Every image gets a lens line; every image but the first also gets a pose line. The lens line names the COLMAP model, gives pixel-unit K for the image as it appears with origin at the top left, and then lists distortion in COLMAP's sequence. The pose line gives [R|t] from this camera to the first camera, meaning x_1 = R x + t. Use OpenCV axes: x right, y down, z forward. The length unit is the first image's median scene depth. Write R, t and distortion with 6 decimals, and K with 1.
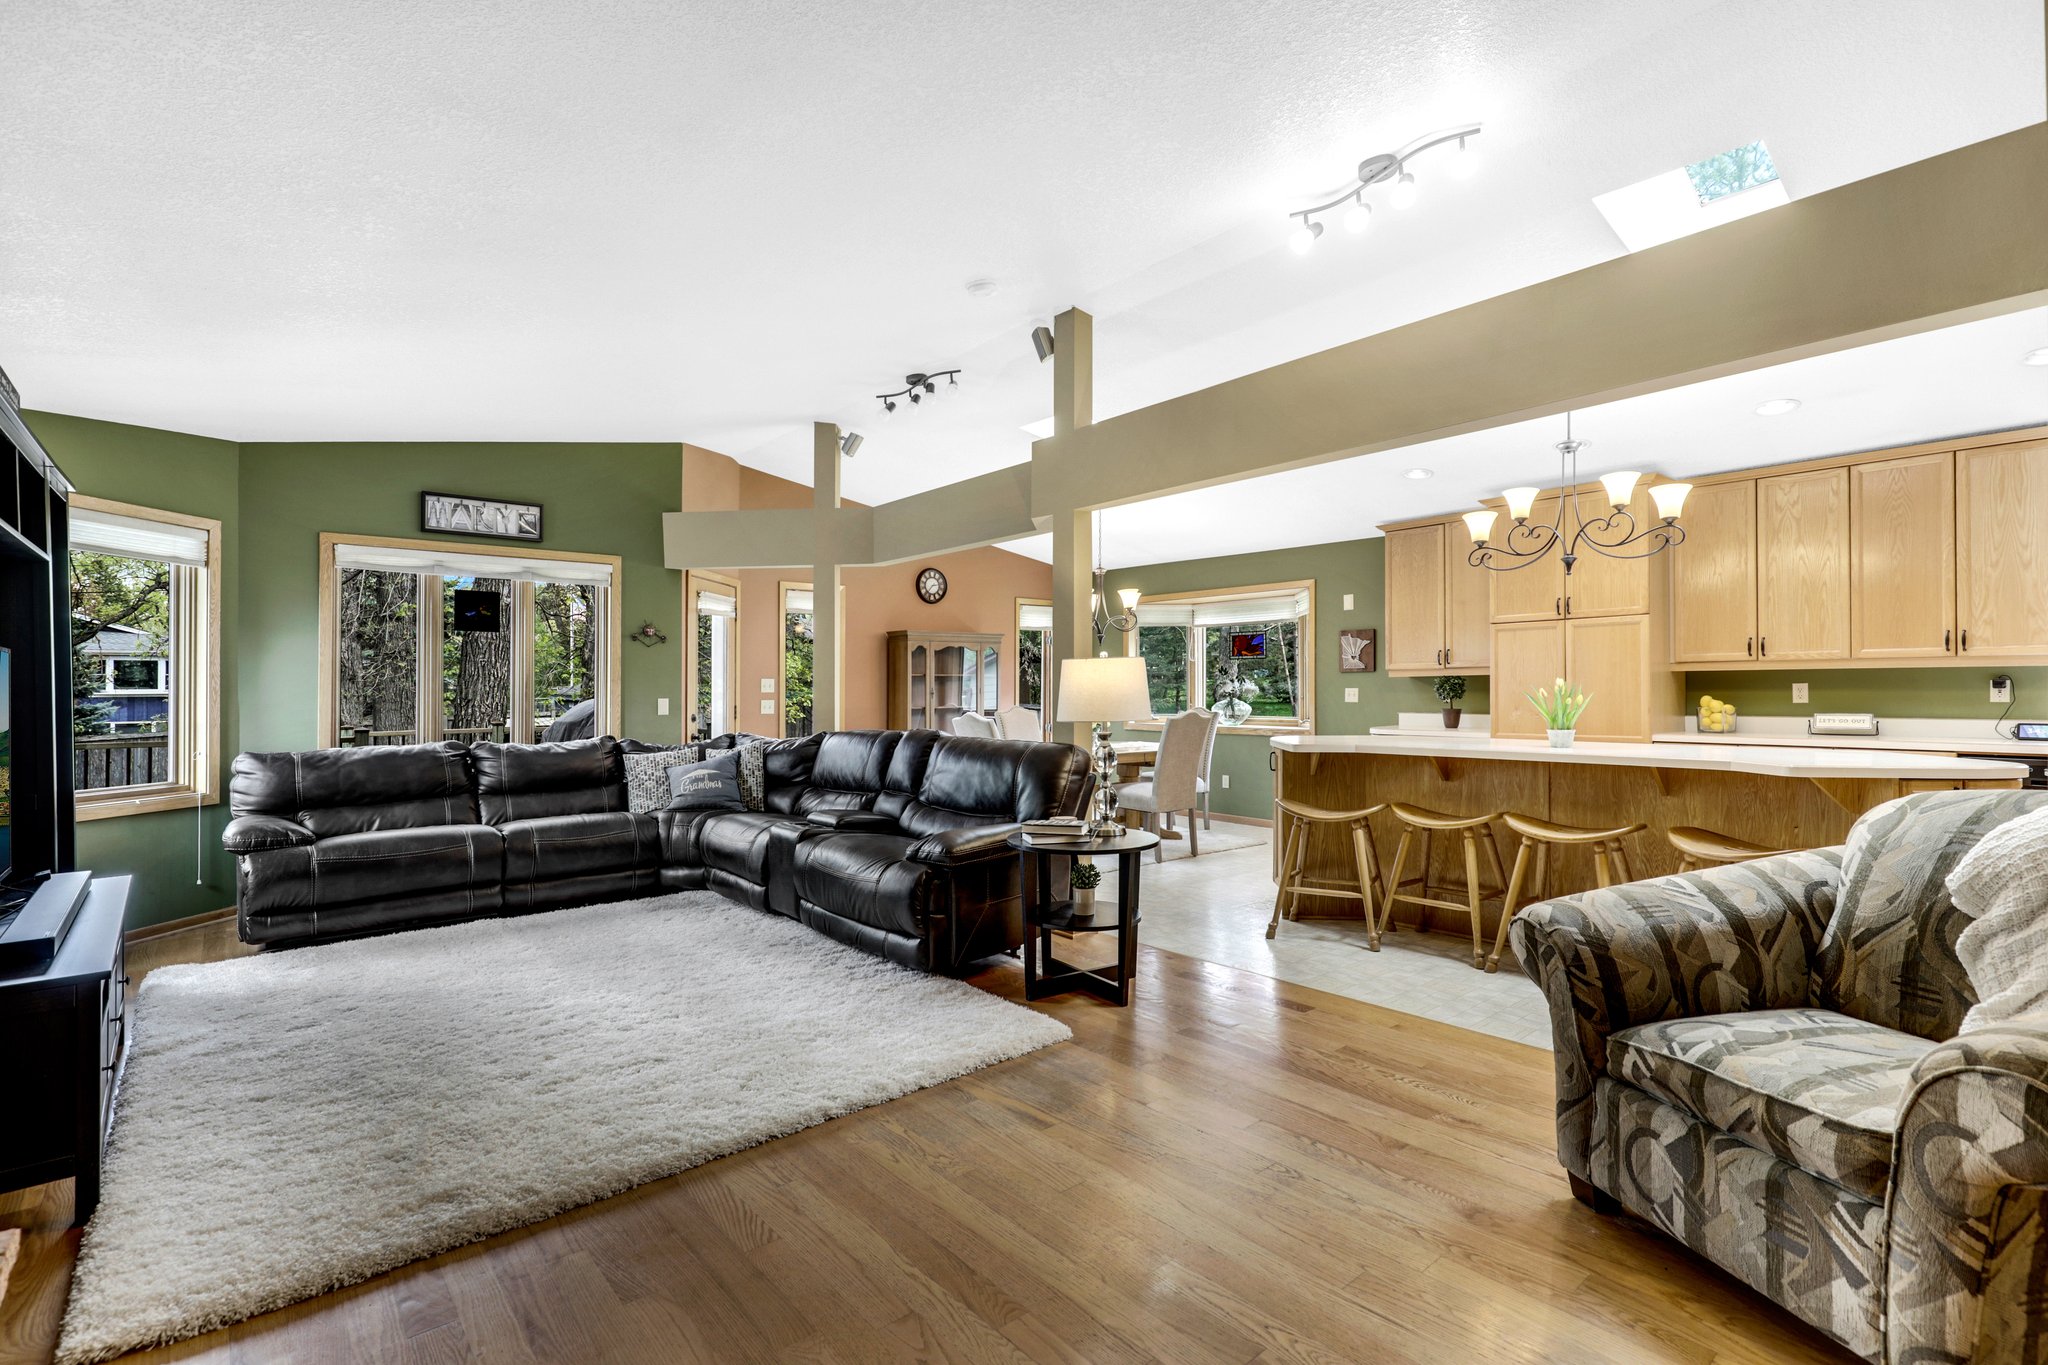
lens RADIAL K [[950.6, 0, 1025.9], [0, 950.6, 670.7], [0, 0, 1]] dist [-0.010913, 0.005126]
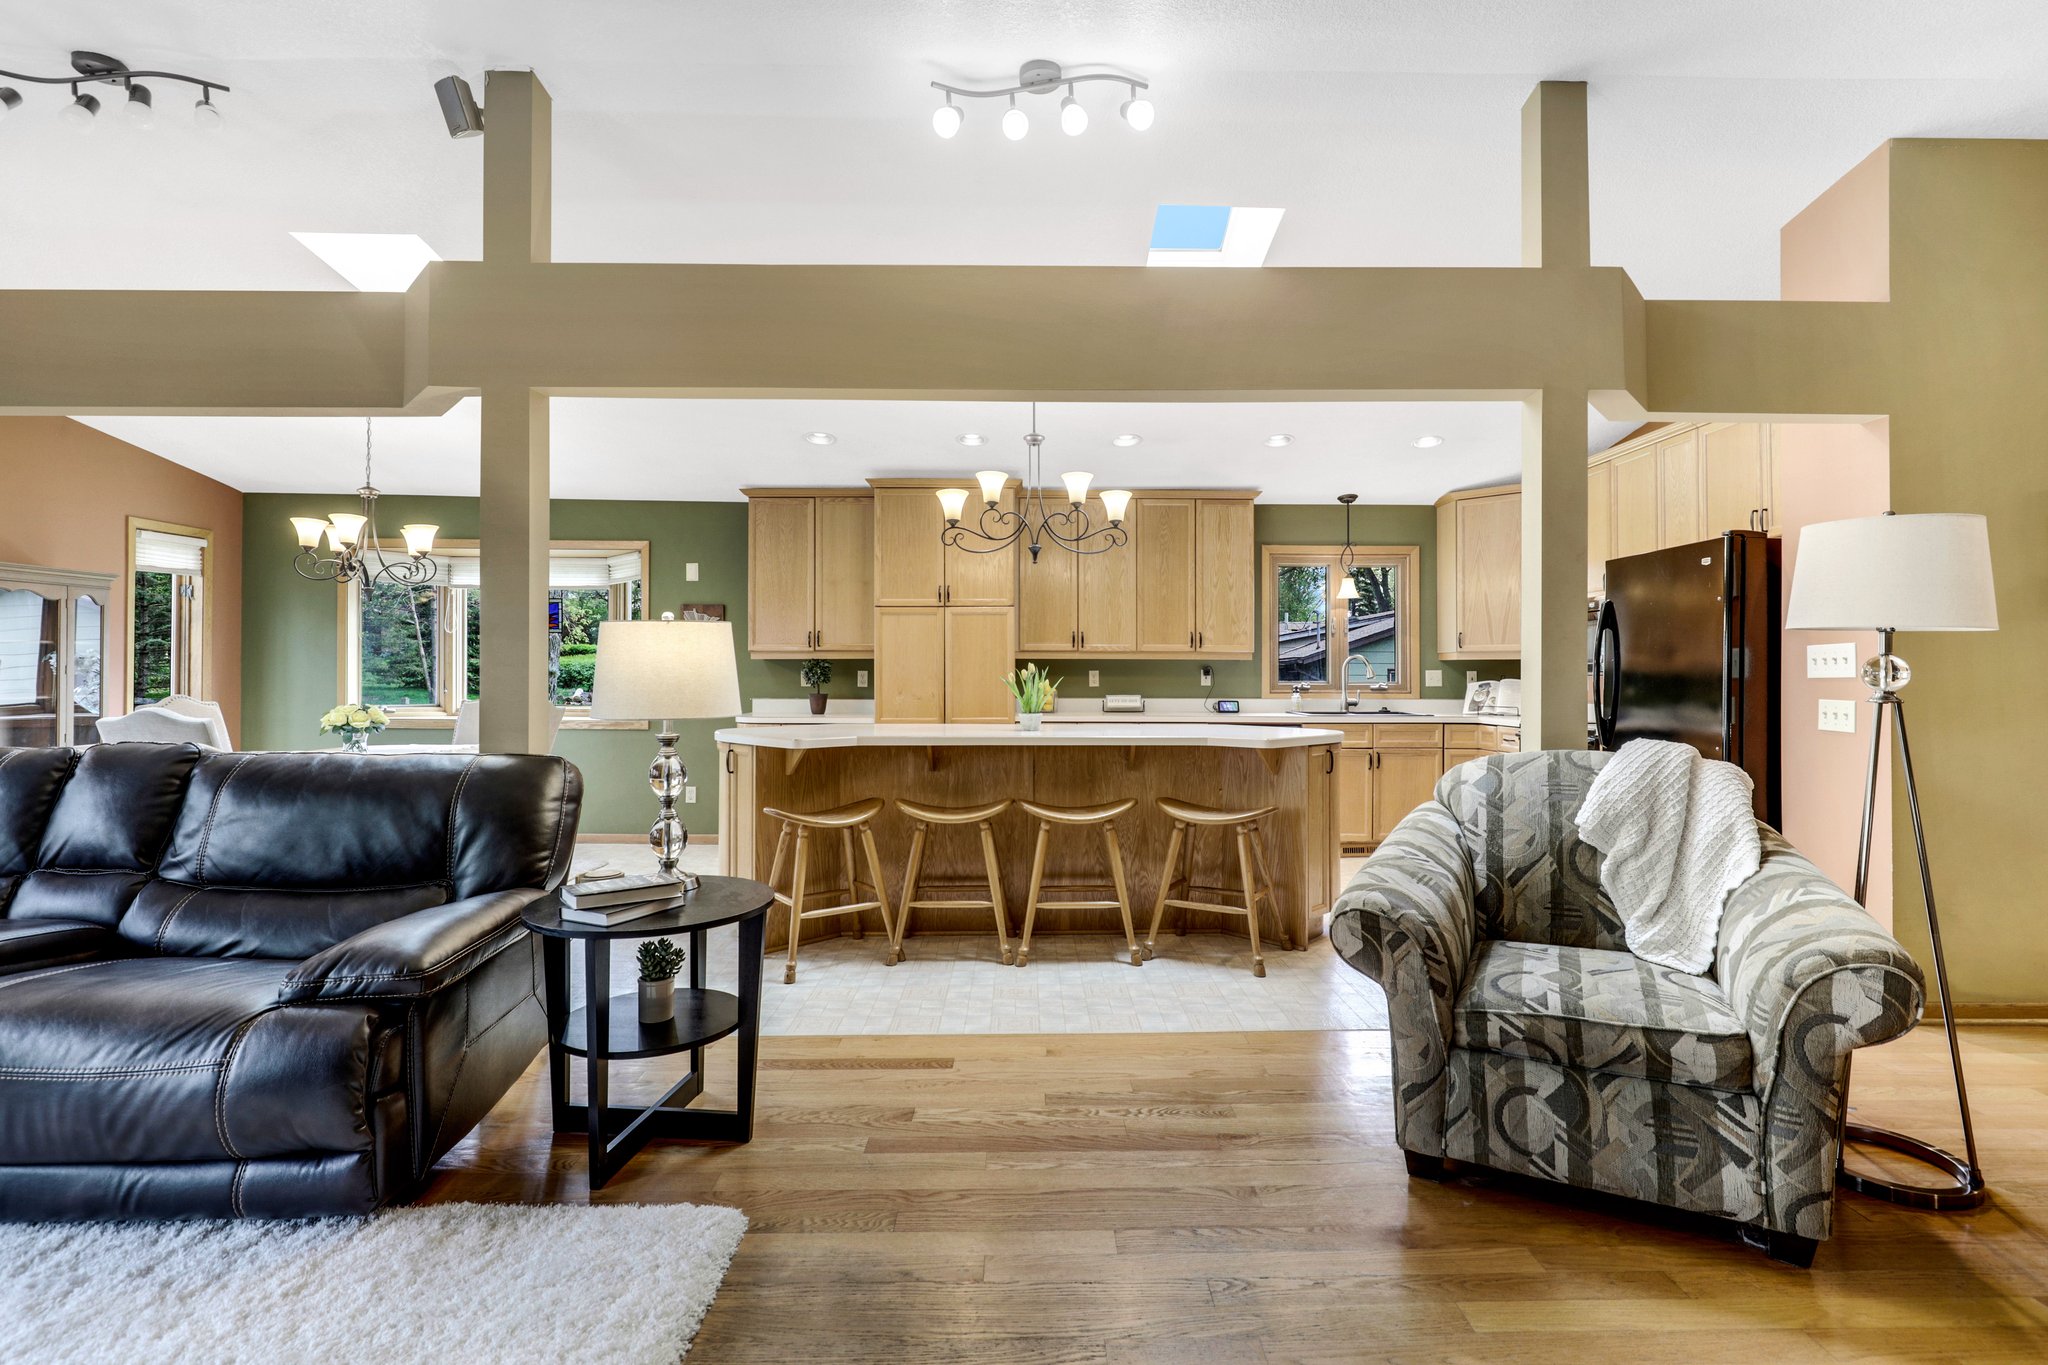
lens RADIAL K [[950.6, 0, 1042.9], [0, 950.6, 672.0], [0, 0, 1]] dist [-0.010913, 0.005126]
pose [[0.634460, 0.008763, 0.772906, -0.231796], [-0.023120, 0.999703, 0.007645, 0.009142], [-0.772610, -0.022720, 0.634474, 0.337468]]
